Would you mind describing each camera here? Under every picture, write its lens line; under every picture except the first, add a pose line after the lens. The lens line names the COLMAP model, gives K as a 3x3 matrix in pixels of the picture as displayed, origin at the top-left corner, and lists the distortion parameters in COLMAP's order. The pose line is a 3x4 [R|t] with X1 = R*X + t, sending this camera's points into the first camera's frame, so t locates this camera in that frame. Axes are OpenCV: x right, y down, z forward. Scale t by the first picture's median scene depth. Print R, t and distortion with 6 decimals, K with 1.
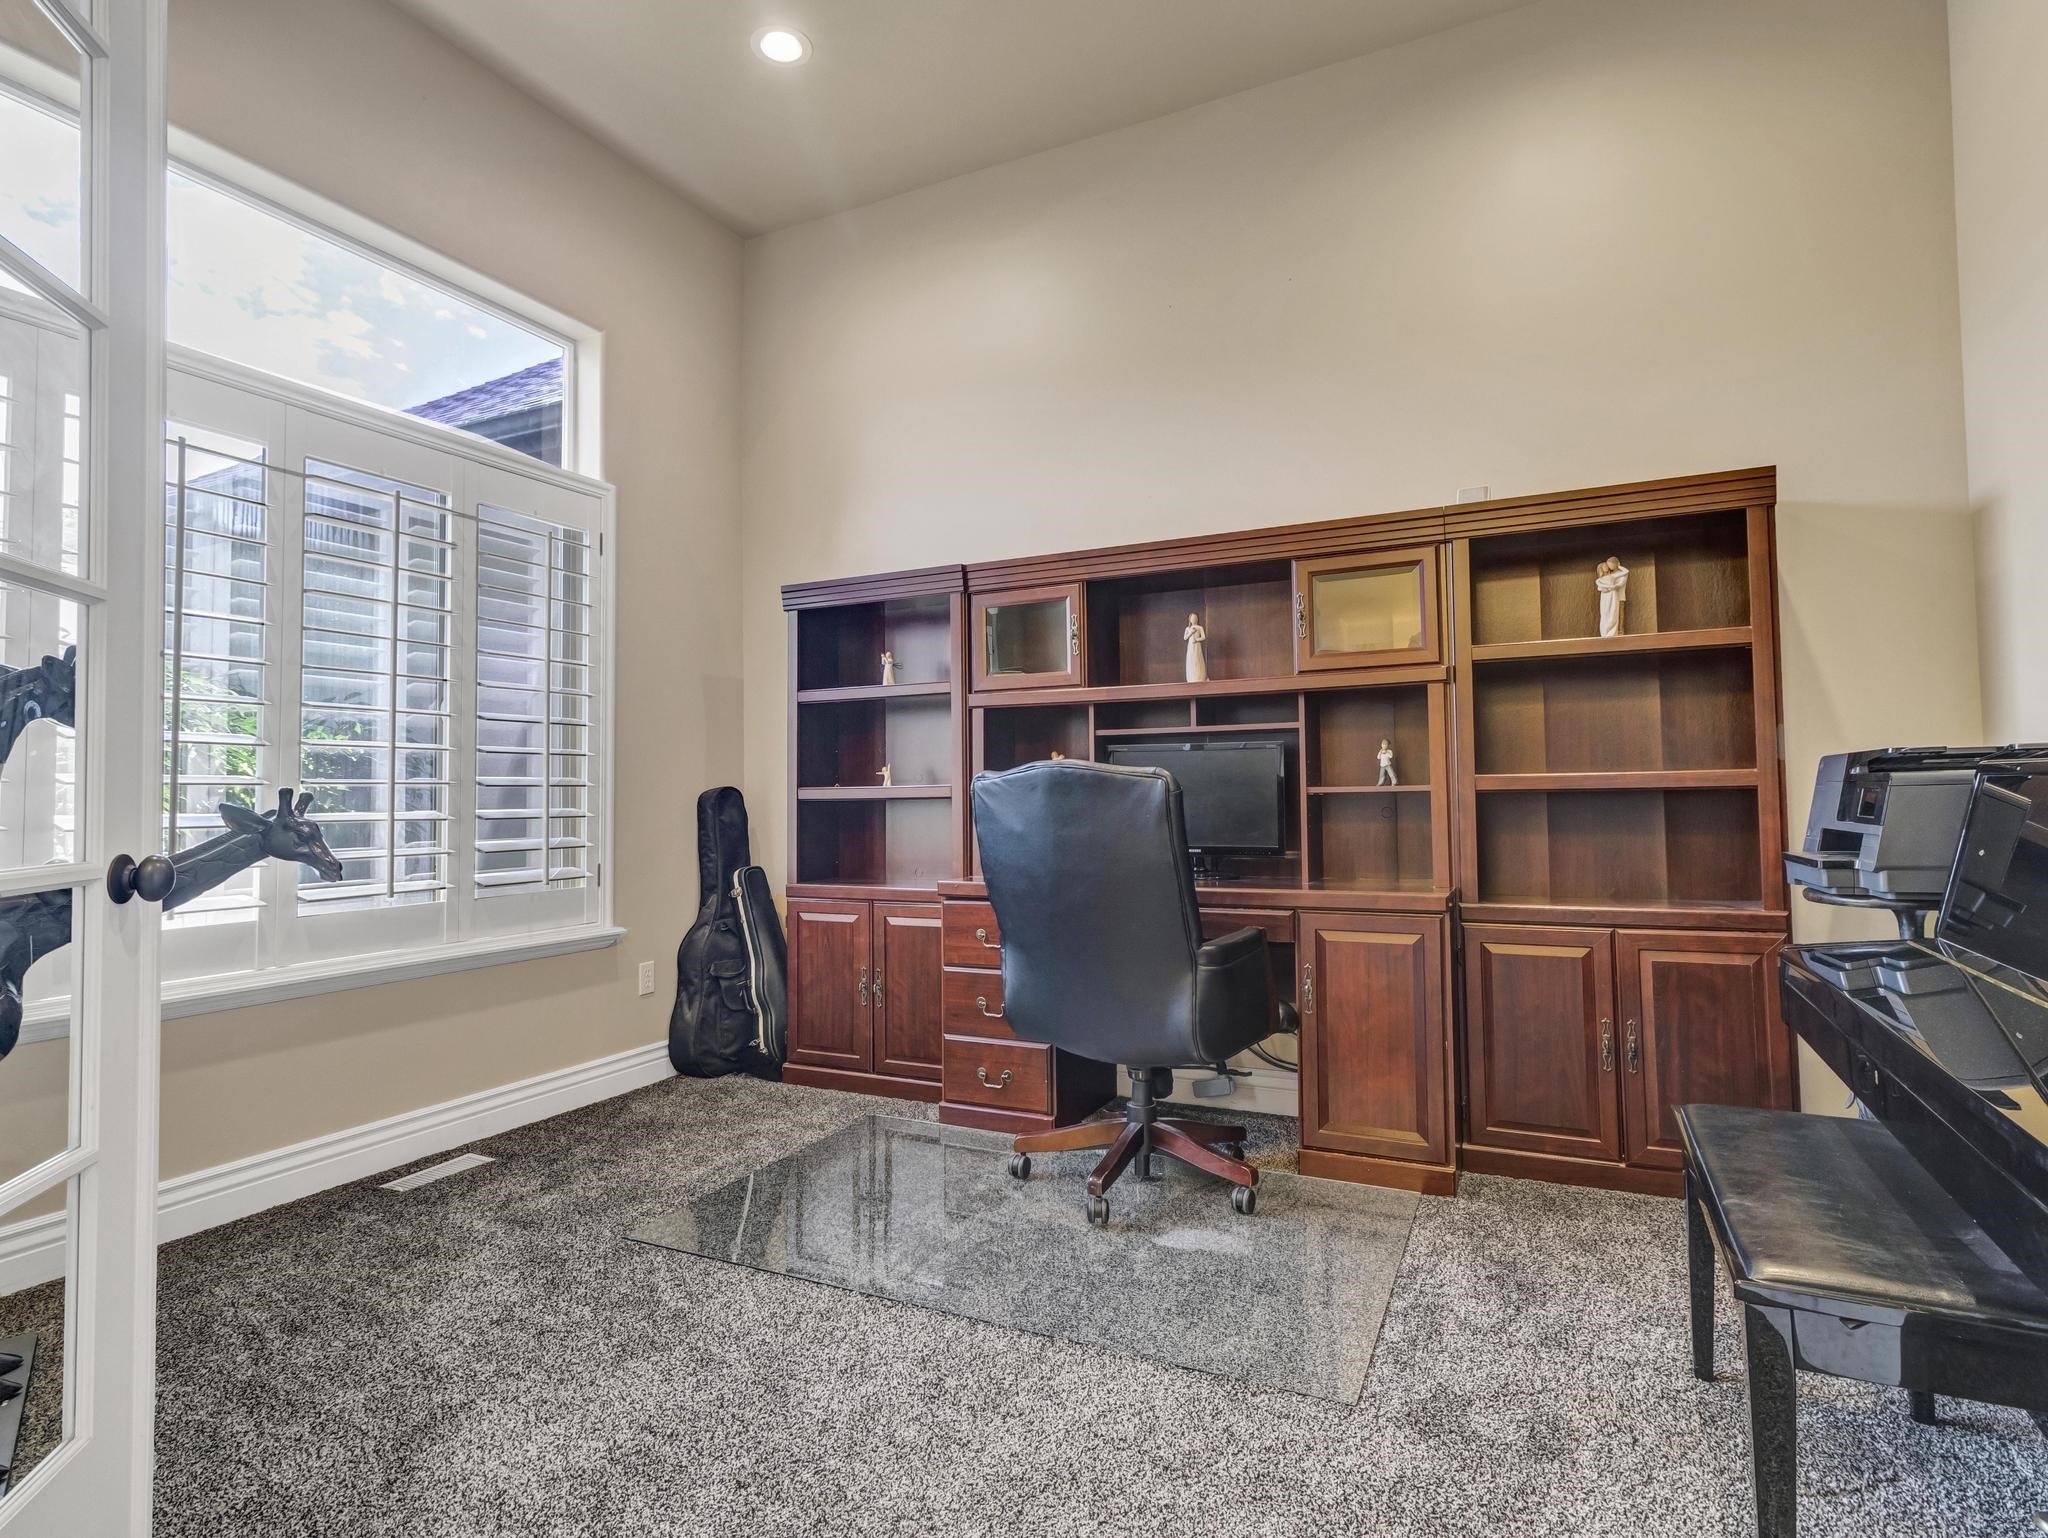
lens RADIAL K [[1065.4, 0, 1029.9], [0, 1065.4, 753.3], [0, 0, 1]] dist [0.003369, 0.000188]
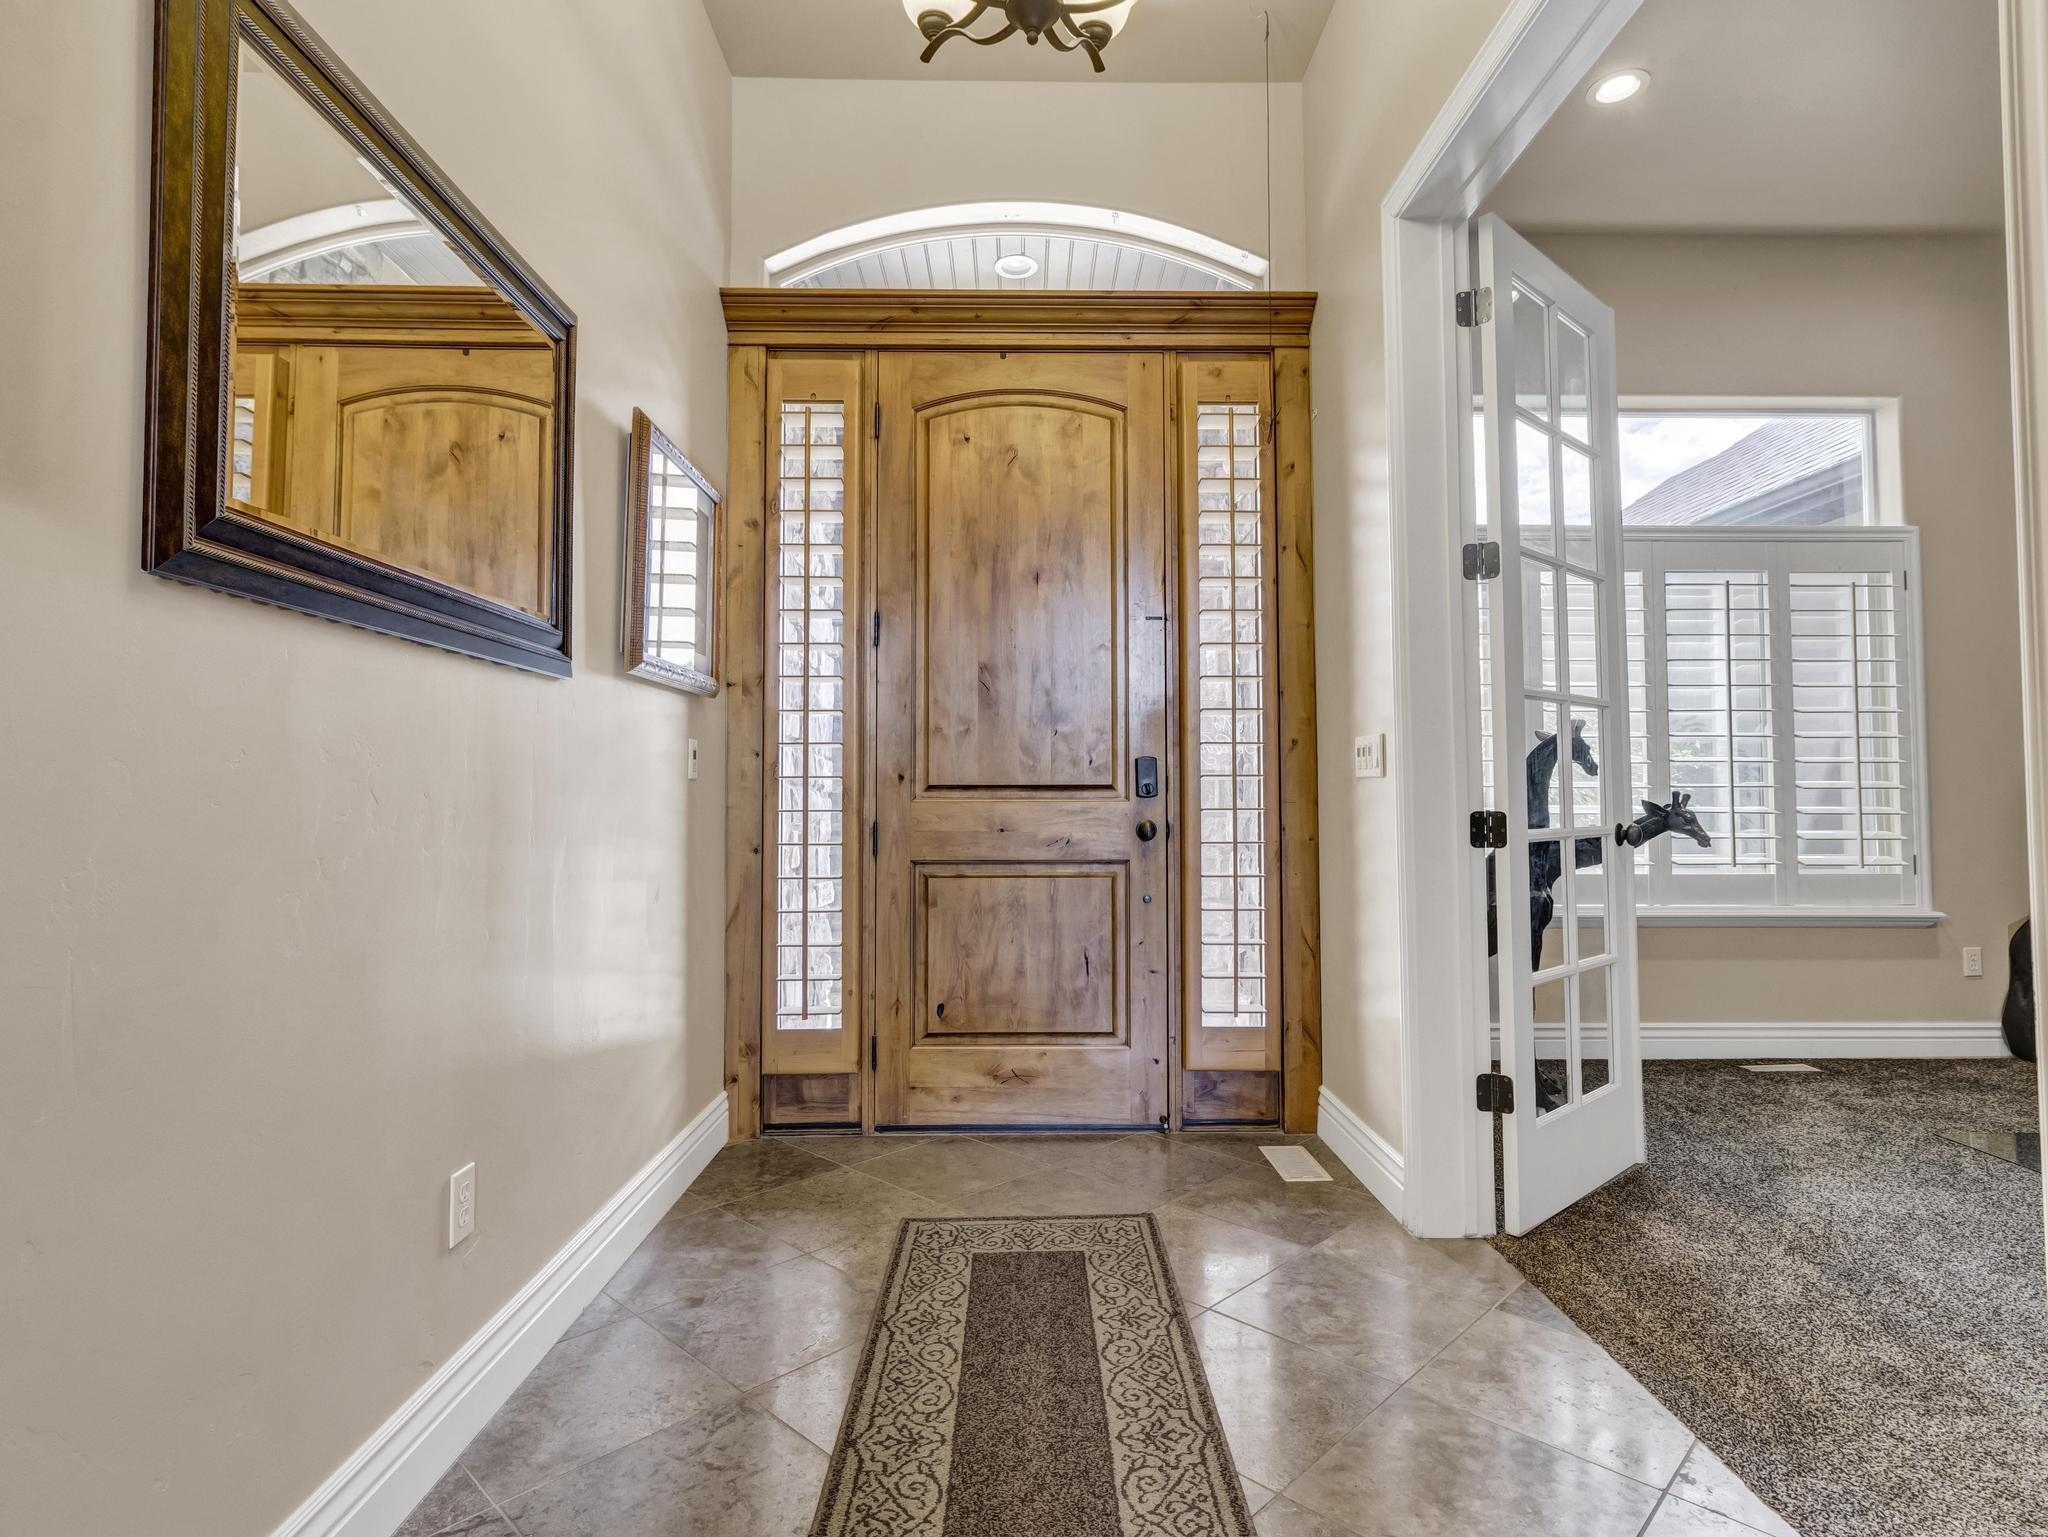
lens RADIAL K [[1065.4, 0, 1028.8], [0, 1065.4, 747.1], [0, 0, 1]] dist [0.003369, 0.000188]
pose [[0.452785, -0.031123, -0.891077, 0.258375], [0.029021, 0.999375, -0.020159, -0.024037], [0.891148, -0.016733, 0.453405, -0.500841]]
